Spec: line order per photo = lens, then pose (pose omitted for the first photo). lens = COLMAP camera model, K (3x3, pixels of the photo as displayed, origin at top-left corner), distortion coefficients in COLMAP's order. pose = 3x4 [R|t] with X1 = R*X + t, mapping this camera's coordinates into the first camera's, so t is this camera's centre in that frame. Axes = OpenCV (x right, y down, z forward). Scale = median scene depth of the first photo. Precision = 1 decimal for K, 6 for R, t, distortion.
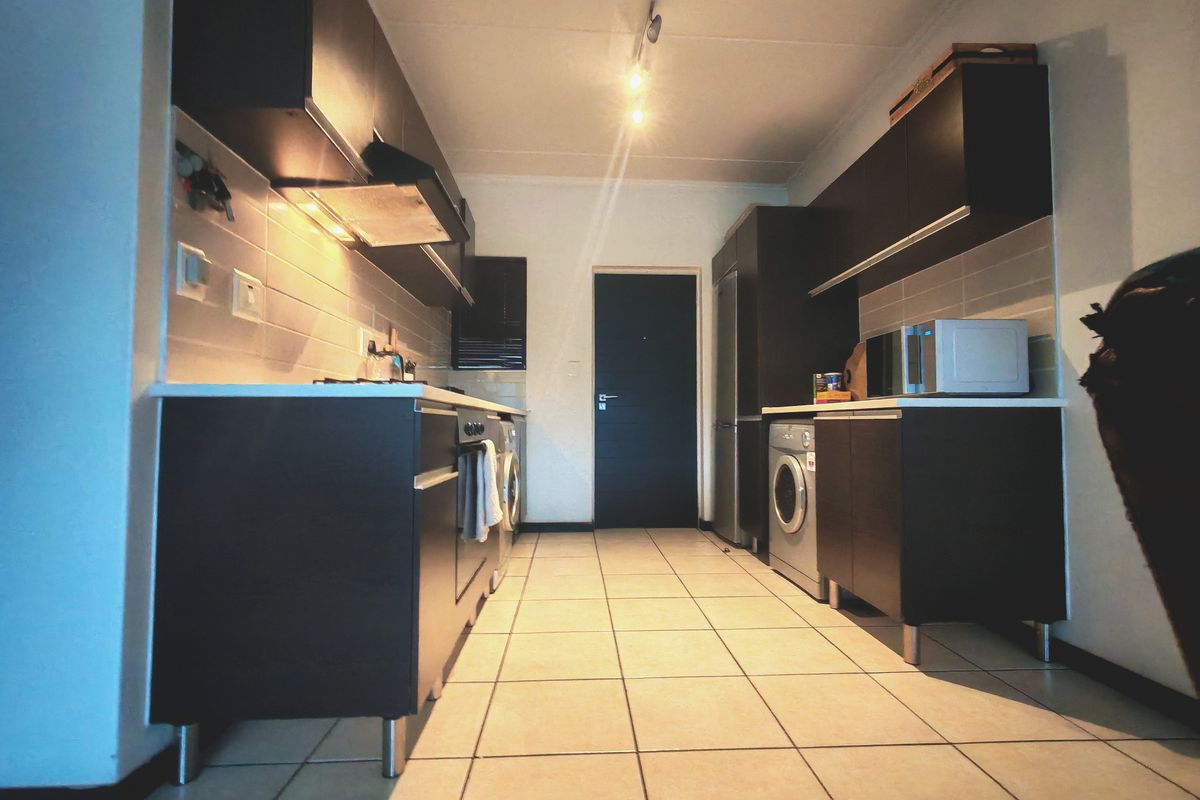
lens RADIAL K [[548.6, 0, 600.0], [0, 548.6, 400.0], [0, 0, 1]] dist [0.002723, 0.000137]
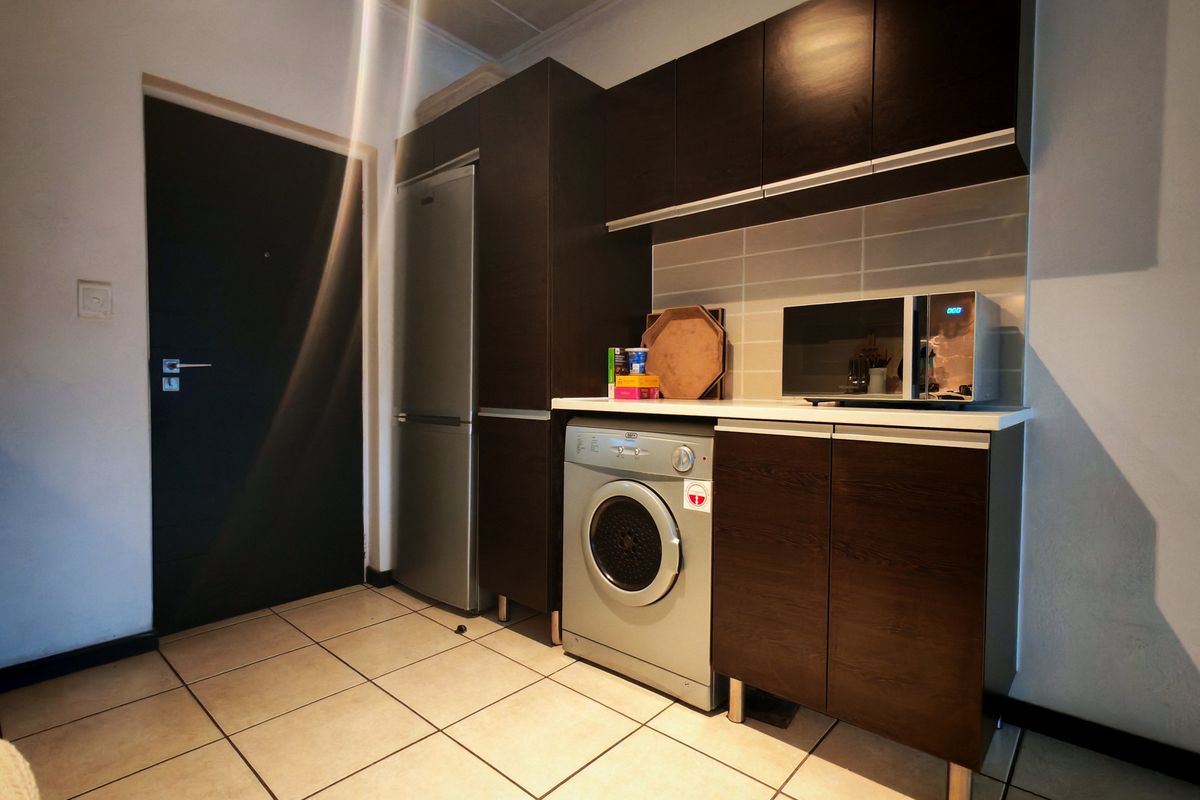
lens RADIAL K [[574.1, 0, 600.0], [0, 574.1, 400.0], [0, 0, 1]] dist [-0.000248, 0.000002]
pose [[0.698604, -0.017638, 0.715291, -0.126644], [-0.036309, 0.997534, 0.060059, -0.025574], [-0.714587, -0.067929, 0.696241, 0.517842]]
